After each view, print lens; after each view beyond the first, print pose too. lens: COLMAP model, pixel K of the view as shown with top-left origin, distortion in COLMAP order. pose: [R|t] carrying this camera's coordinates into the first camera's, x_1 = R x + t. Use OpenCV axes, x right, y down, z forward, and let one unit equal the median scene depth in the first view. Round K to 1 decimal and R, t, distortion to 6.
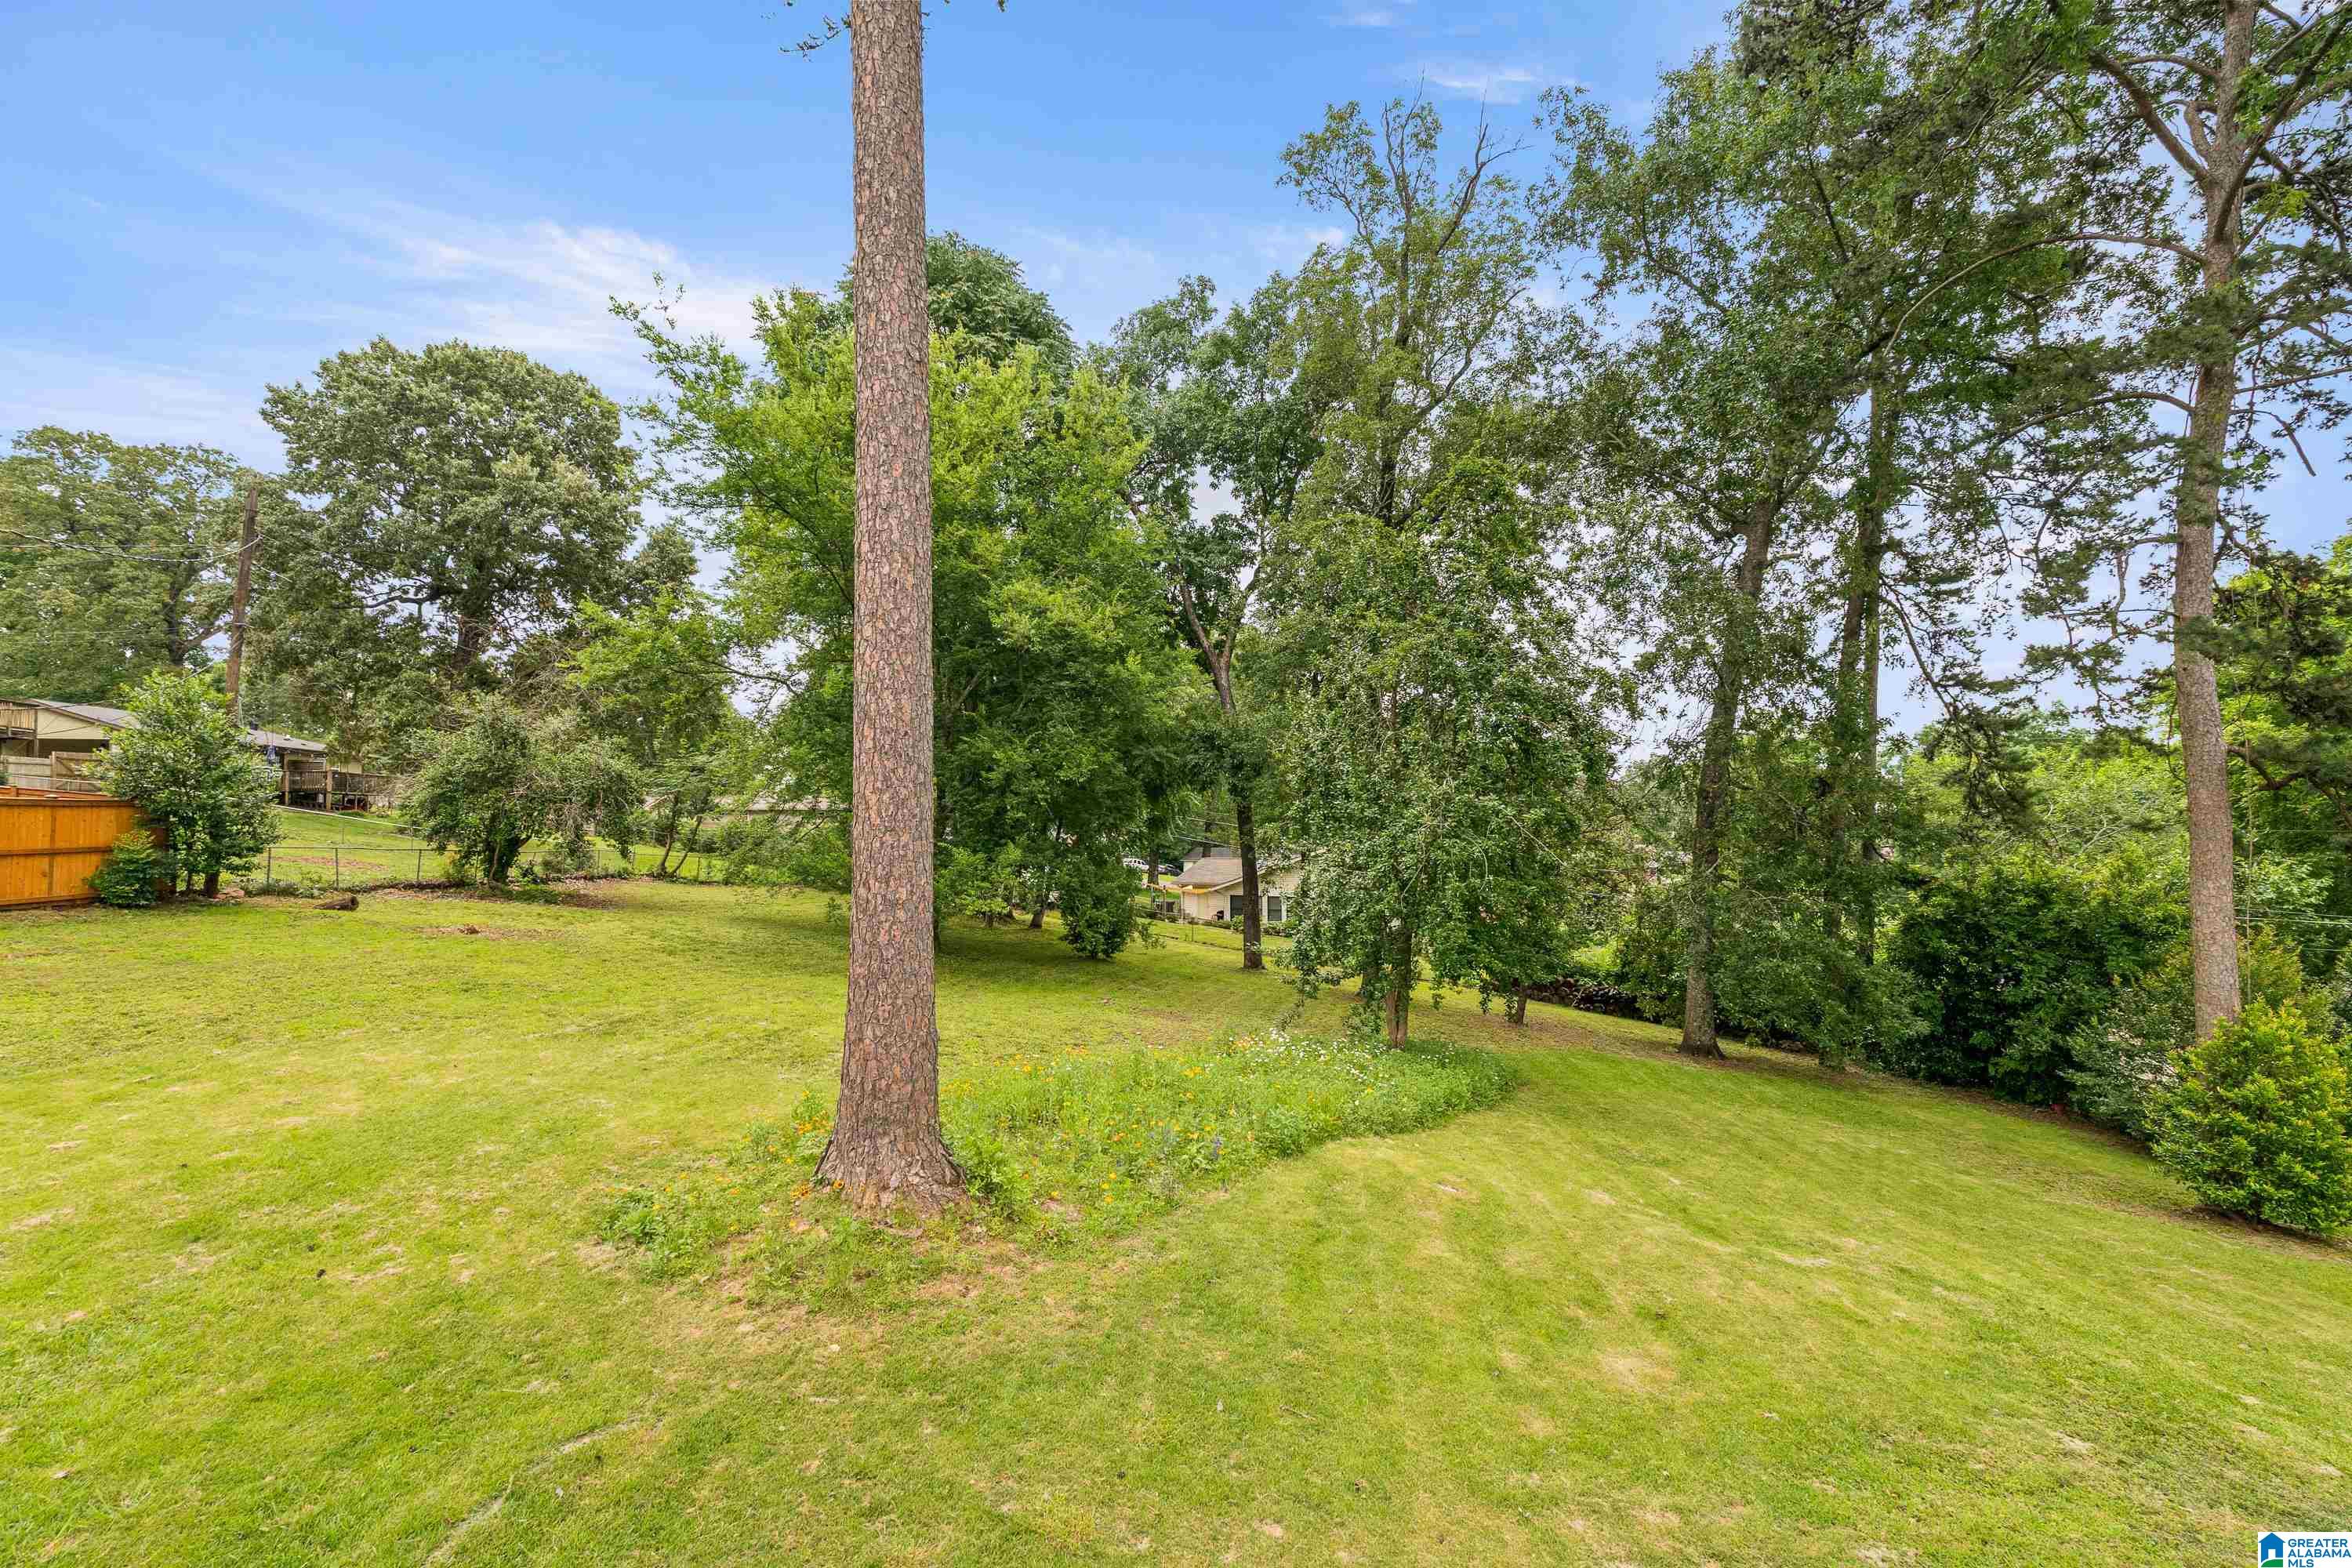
lens RADIAL K [[1053.3, 0, 1181.9], [0, 1053.3, 786.9], [0, 0, 1]] dist [-0.007713, 0.000183]
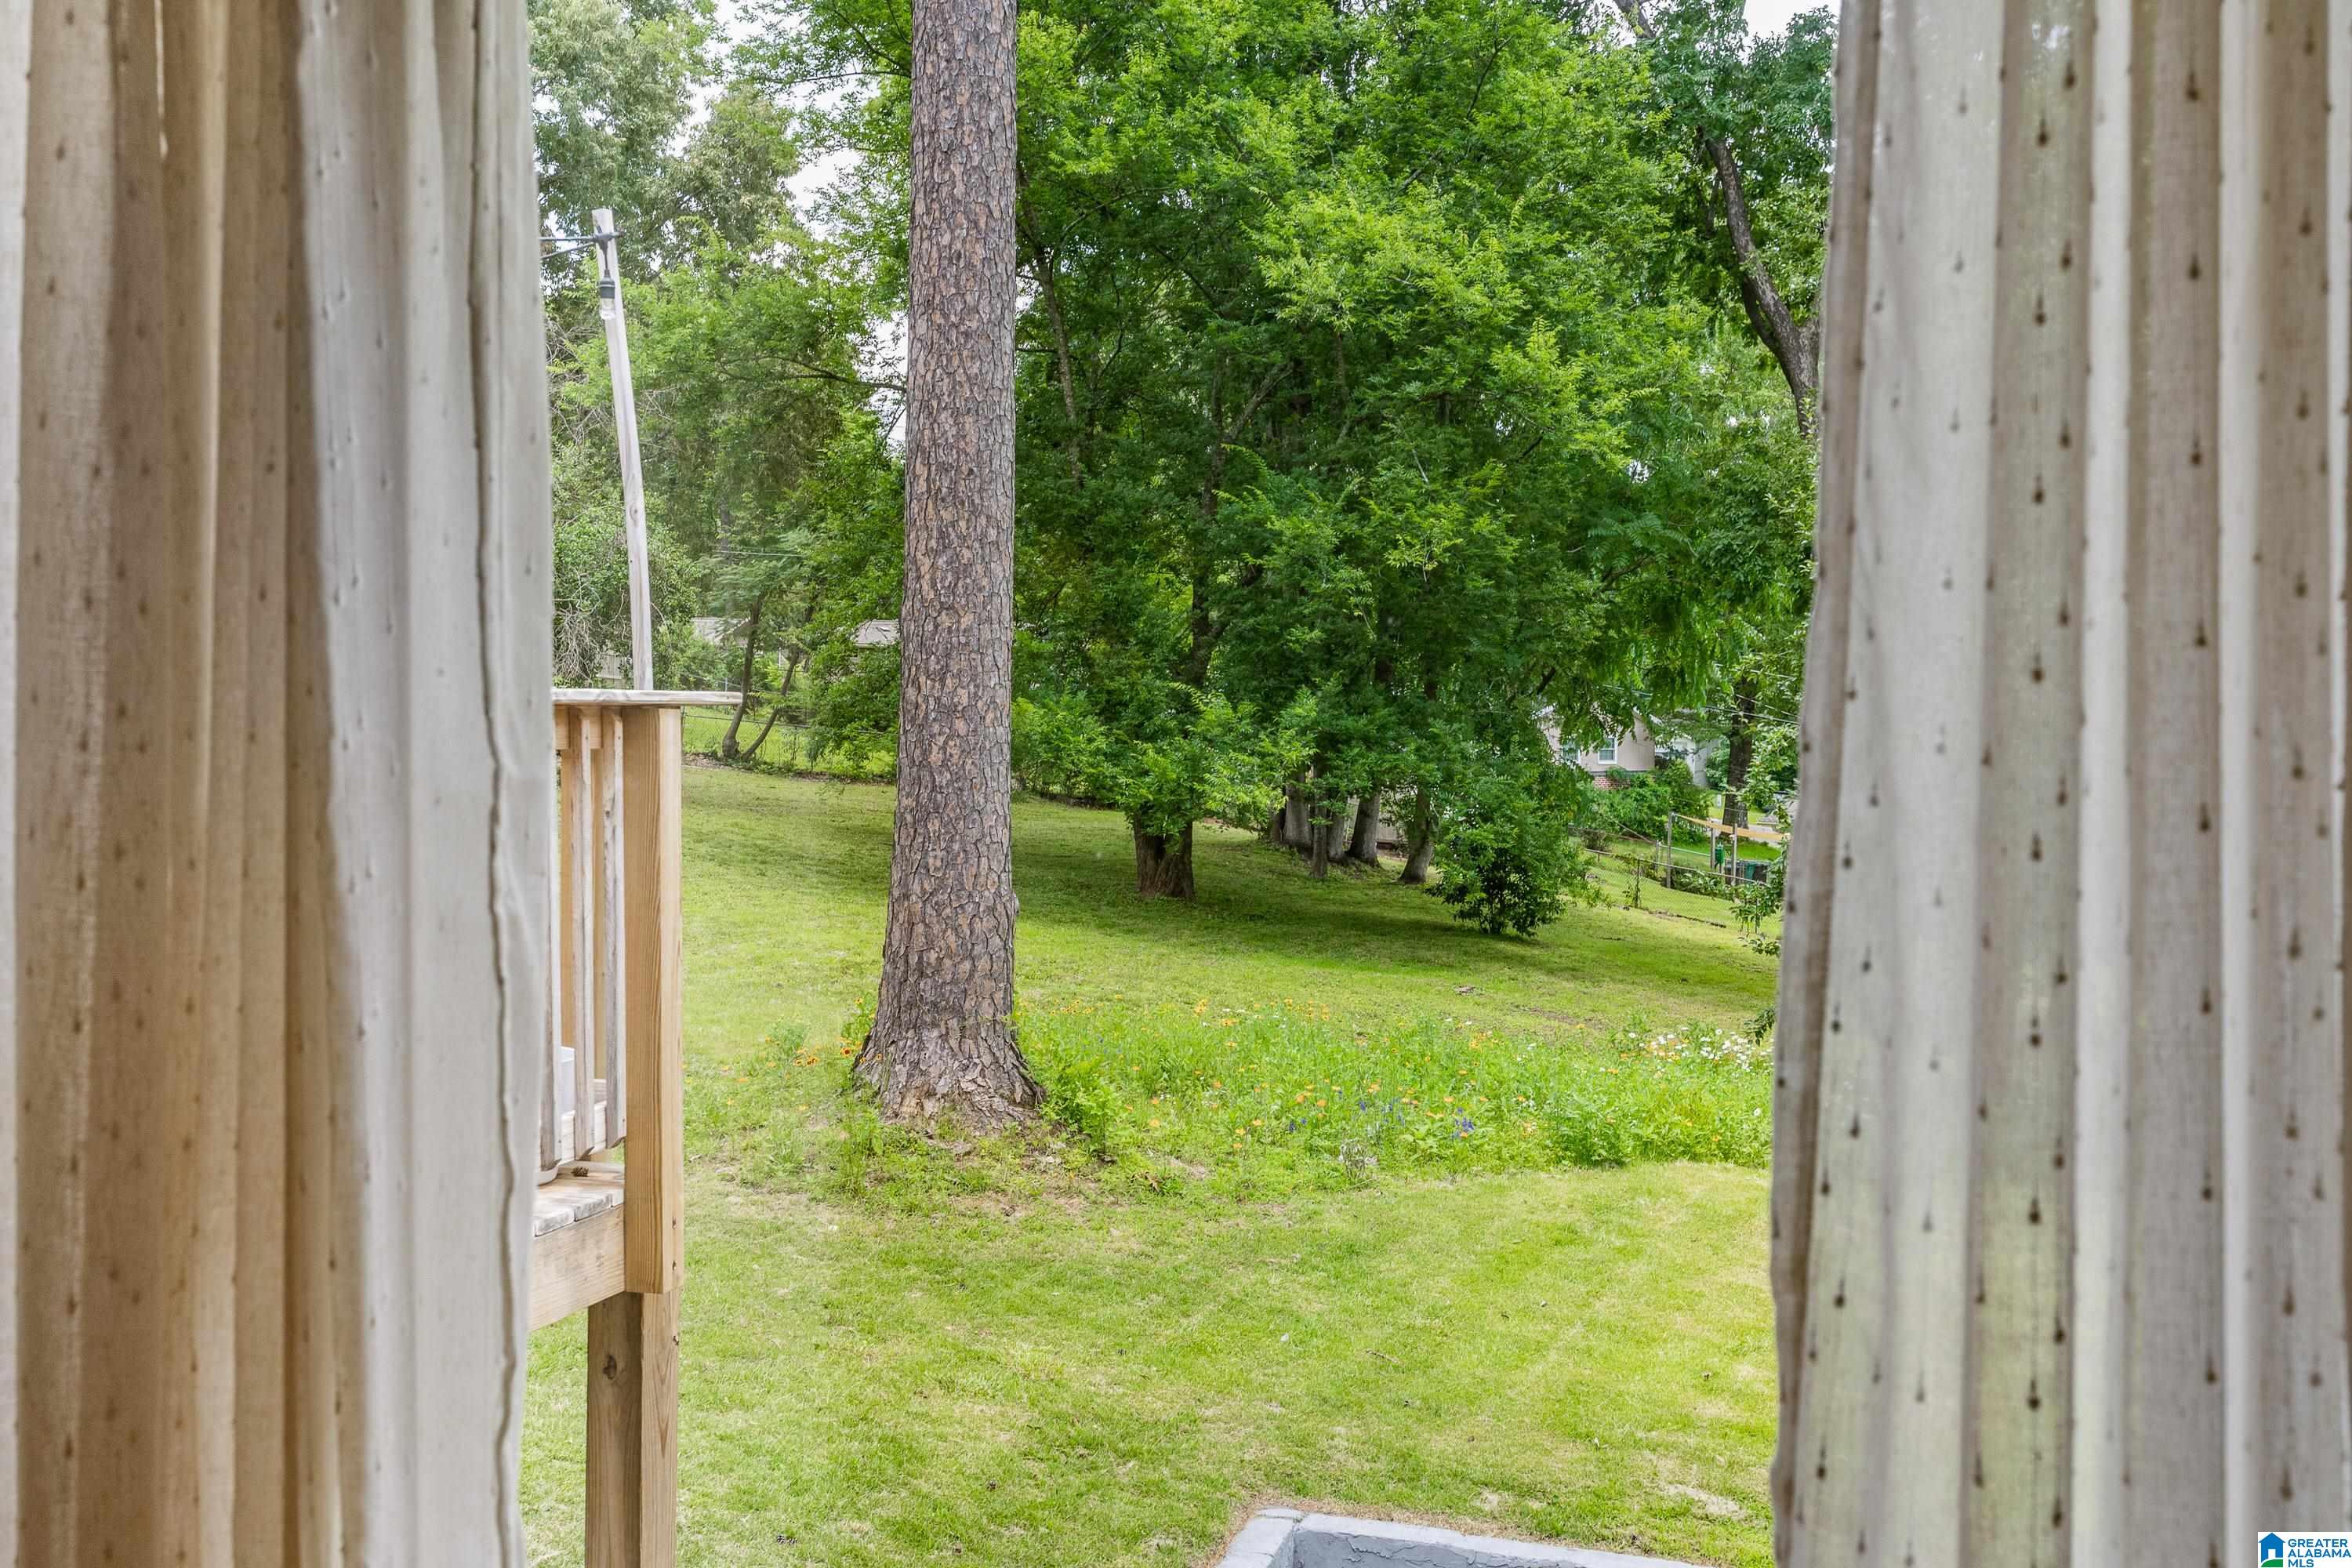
lens RADIAL K [[2473.6, 0, 1172.9], [0, 2473.6, 778.0], [0, 0, 1]] dist [-0.021468, 0.000000]
pose [[0.956518, 0.031989, -0.289912, 0.141754], [-0.013880, 0.997834, 0.064306, 0.018262], [0.291341, -0.057486, 0.954890, -0.222783]]
